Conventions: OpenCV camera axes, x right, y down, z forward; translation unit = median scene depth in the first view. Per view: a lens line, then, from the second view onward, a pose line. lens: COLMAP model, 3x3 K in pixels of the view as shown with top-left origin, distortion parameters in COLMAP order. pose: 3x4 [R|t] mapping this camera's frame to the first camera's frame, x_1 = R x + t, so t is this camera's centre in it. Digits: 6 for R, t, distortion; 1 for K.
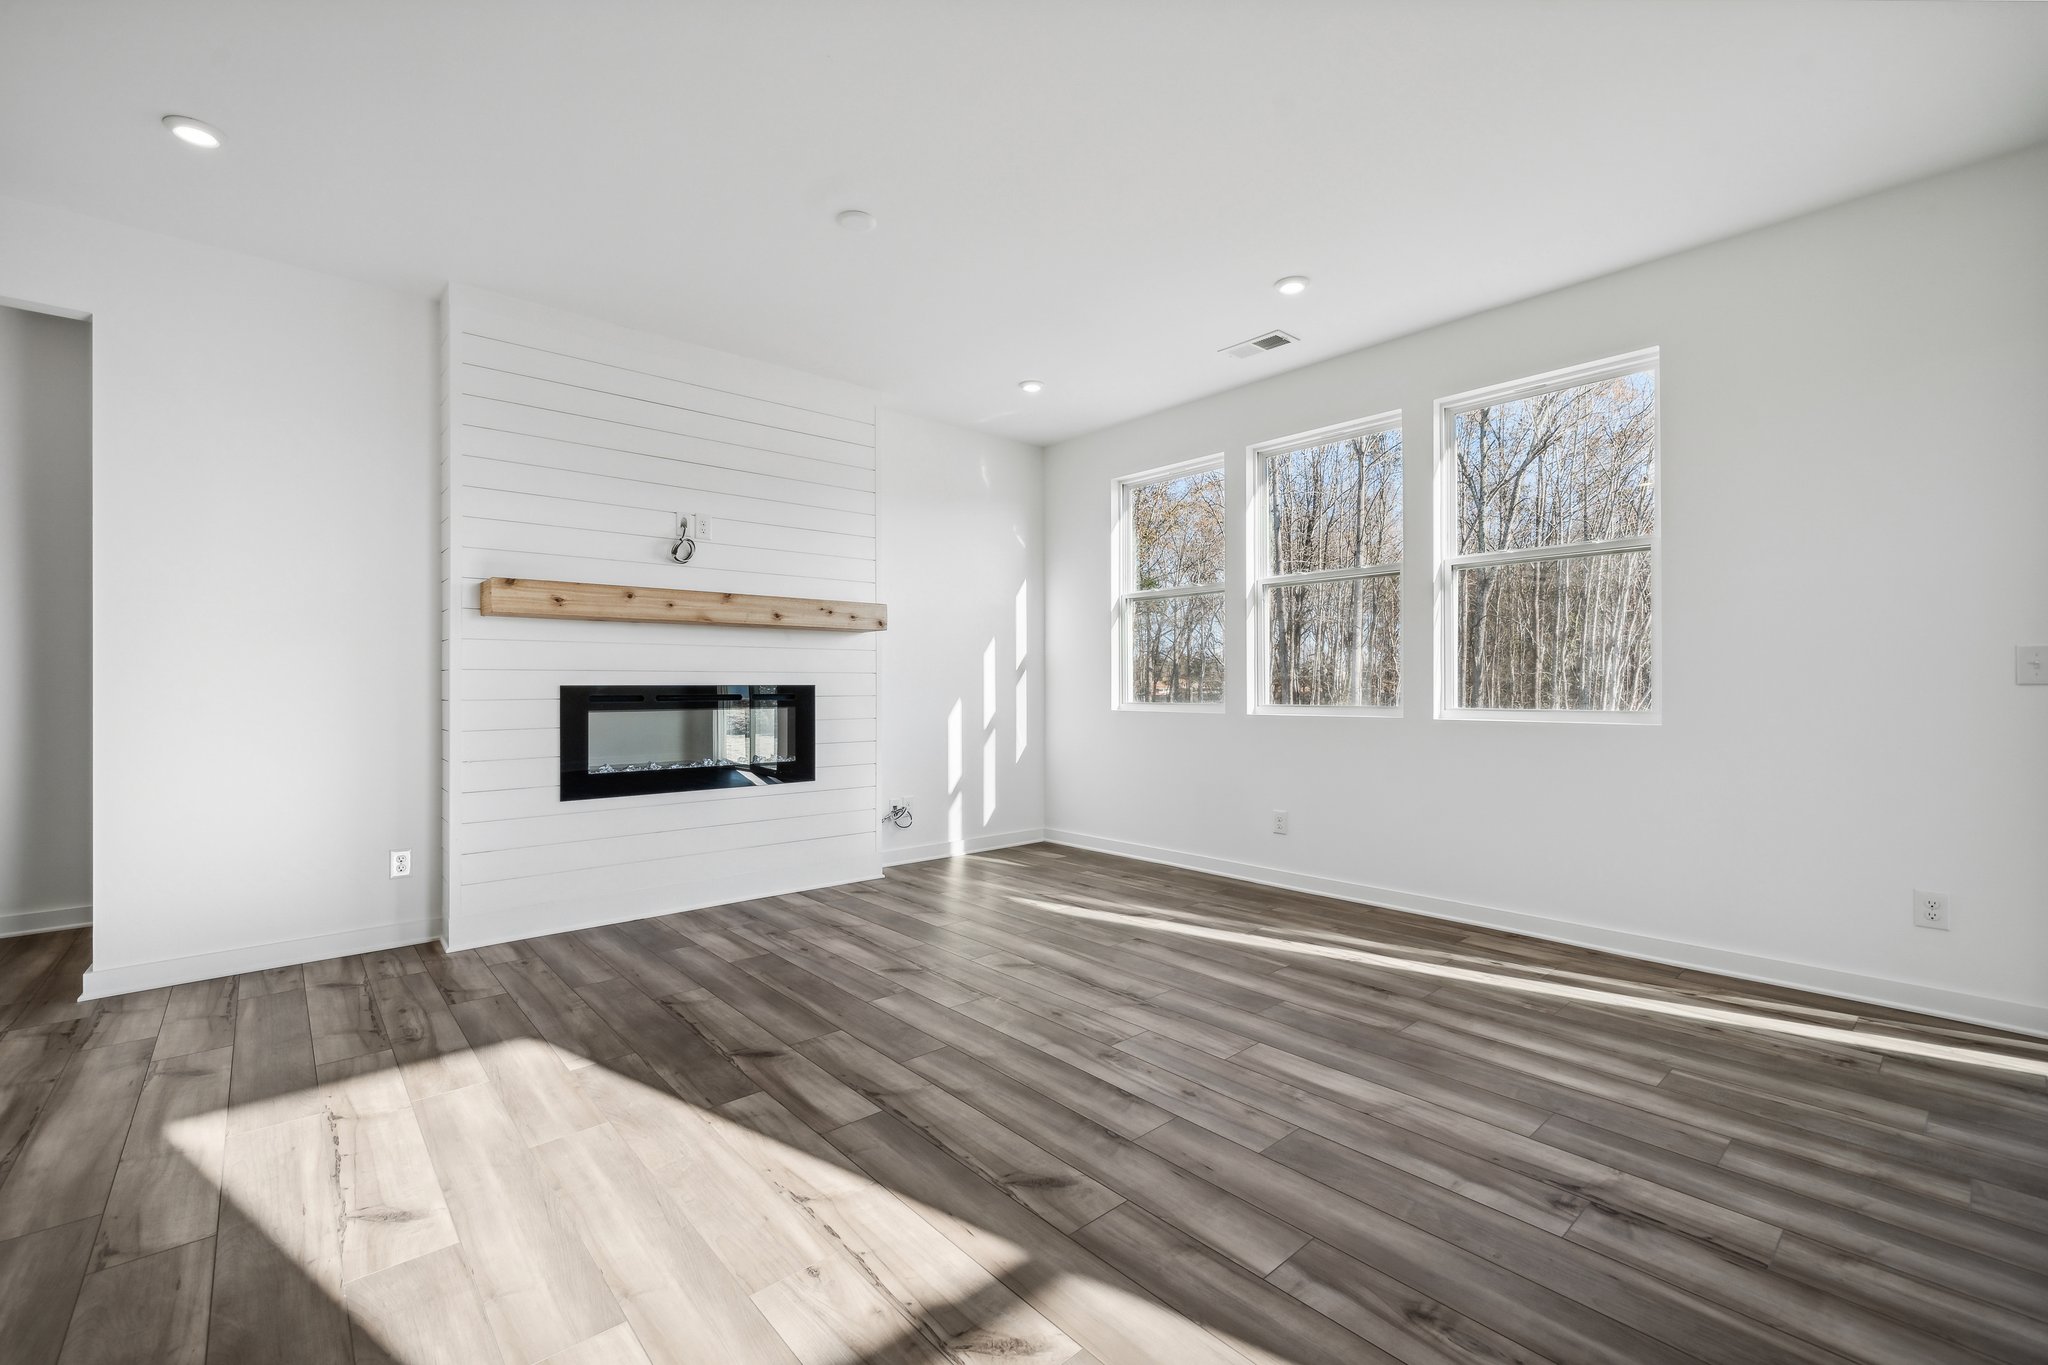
lens RADIAL K [[863.7, 0, 1040.8], [0, 863.7, 680.4], [0, 0, 1]] dist [-0.003492, 0.000497]
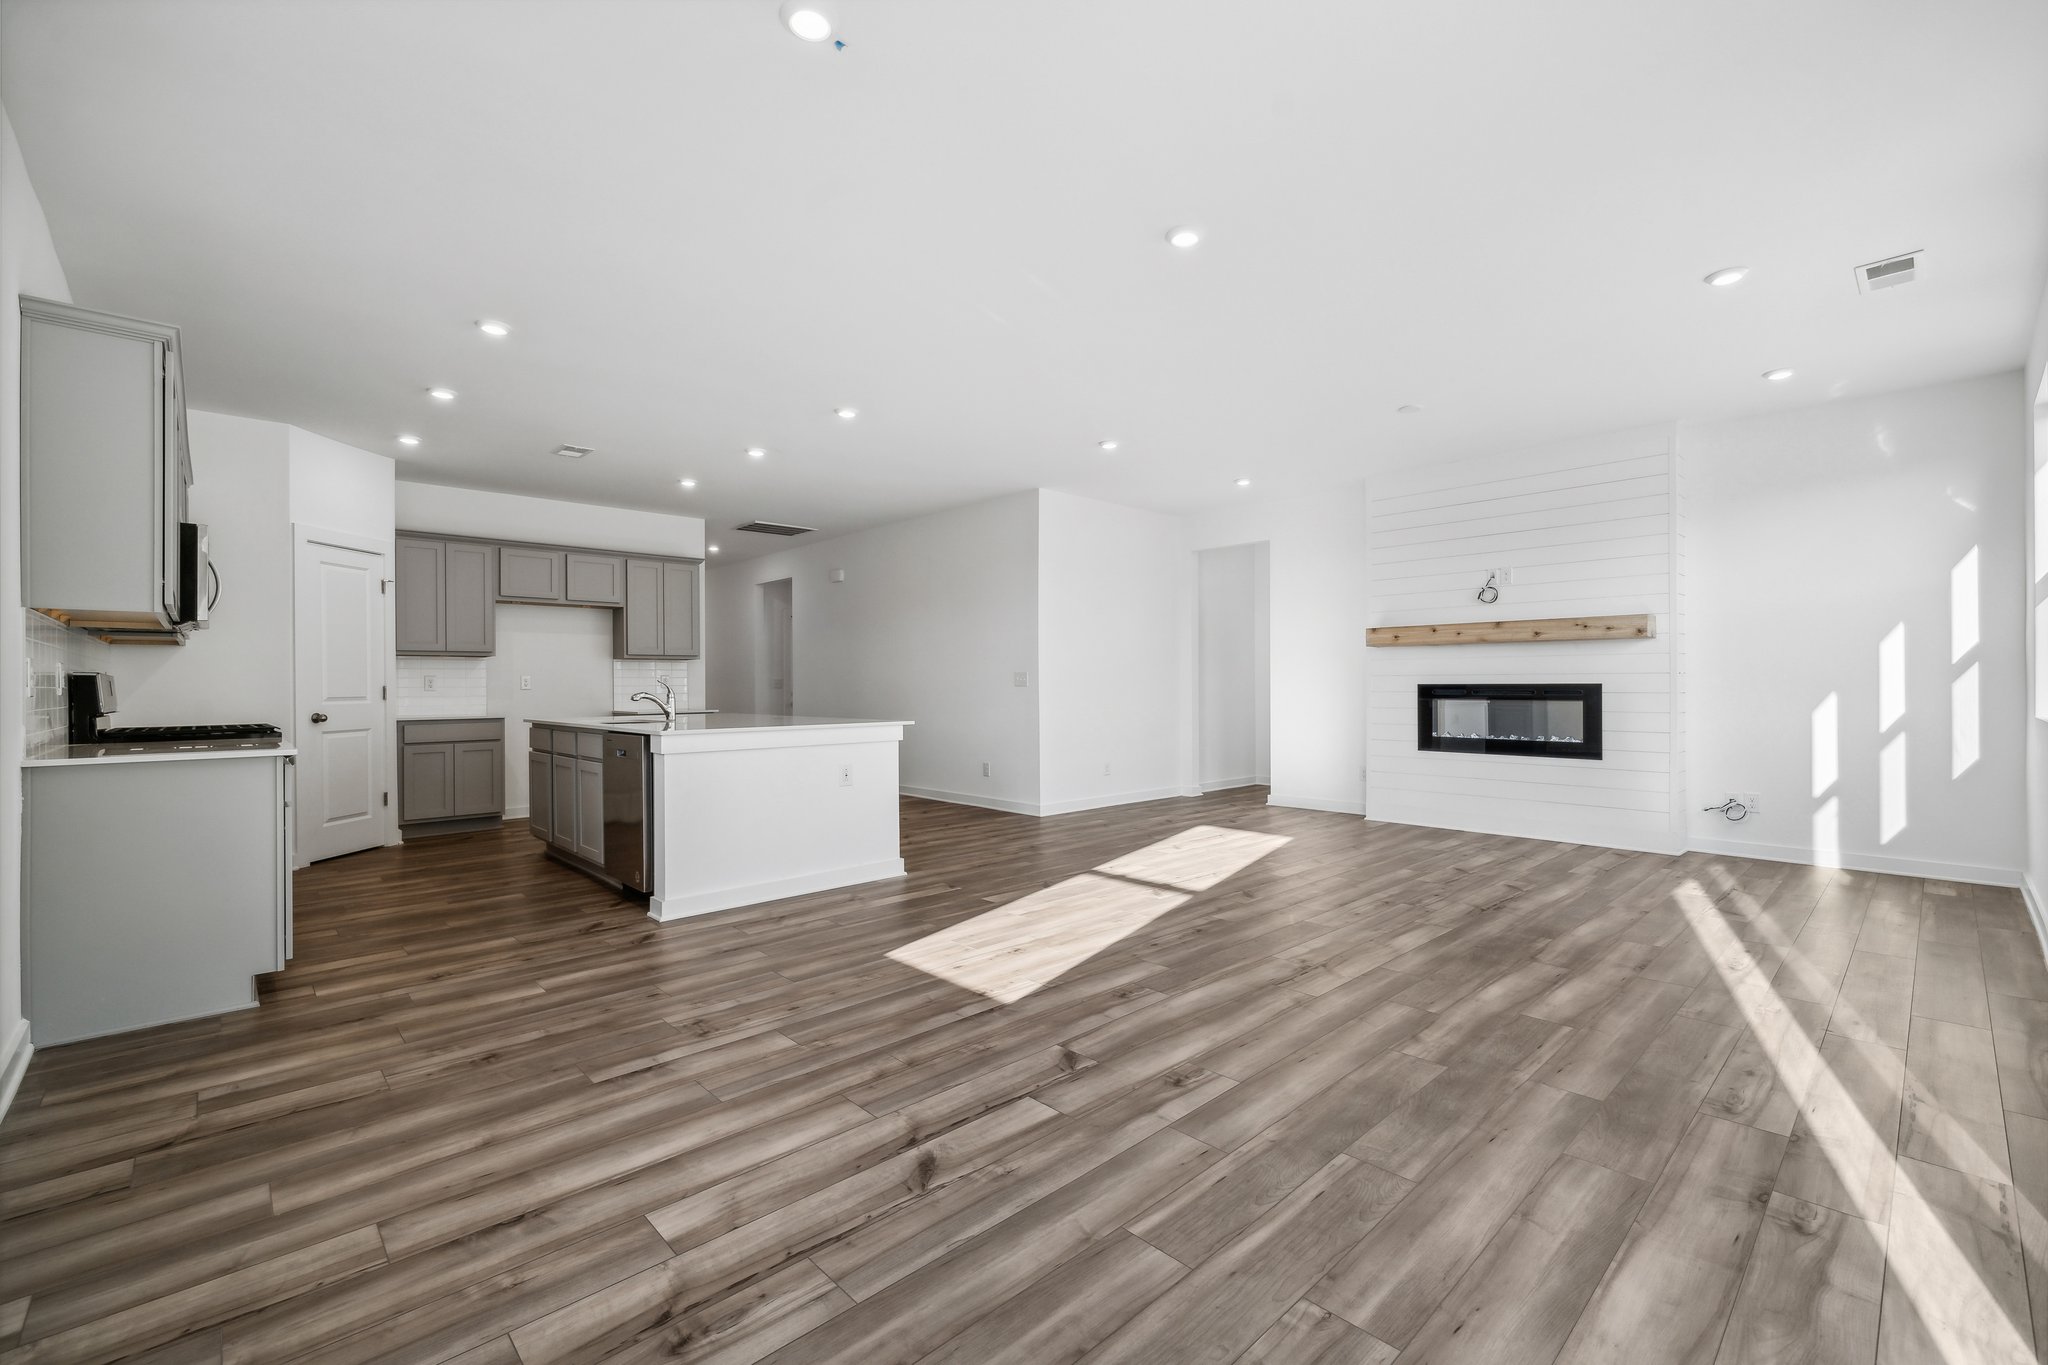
lens RADIAL K [[879.8, 0, 1032.5], [0, 879.8, 676.6], [0, 0, 1]] dist [0.002815, -0.000847]
pose [[0.029362, -0.007357, -0.999542, 1.197012], [0.009043, 0.999934, -0.007094, -0.003516], [0.999528, -0.008831, 0.029427, 0.170423]]
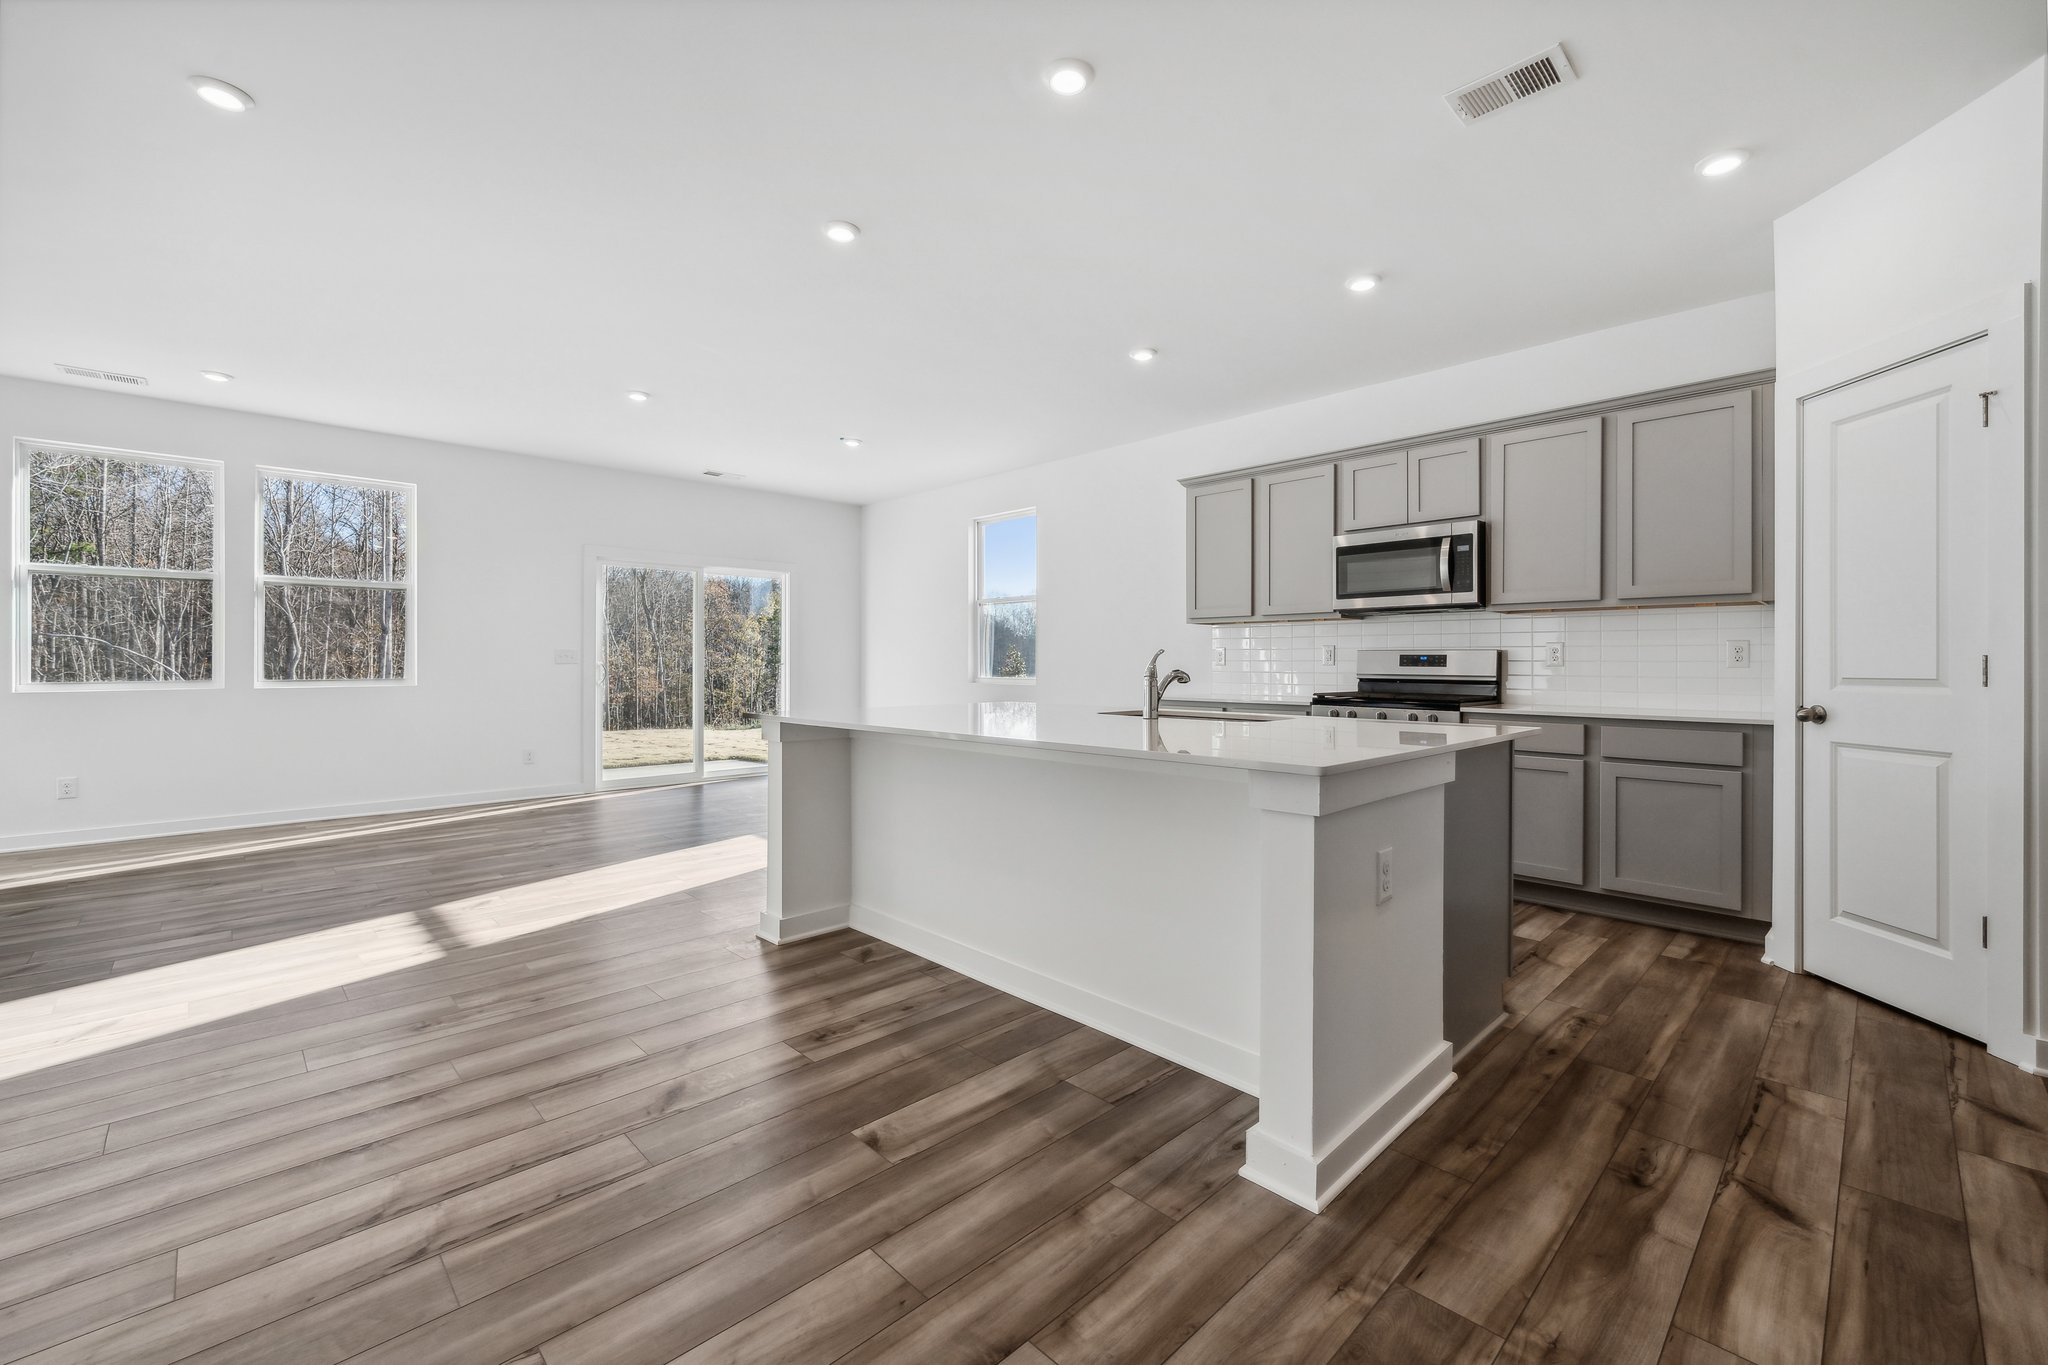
lens RADIAL K [[863.7, 0, 1056.2], [0, 863.7, 662.3], [0, 0, 1]] dist [-0.003492, 0.000497]
pose [[-0.056577, 0.006474, 0.998377, -1.124089], [-0.004388, 0.999968, -0.006733, 0.005004], [-0.998389, -0.004762, -0.056547, -0.254541]]
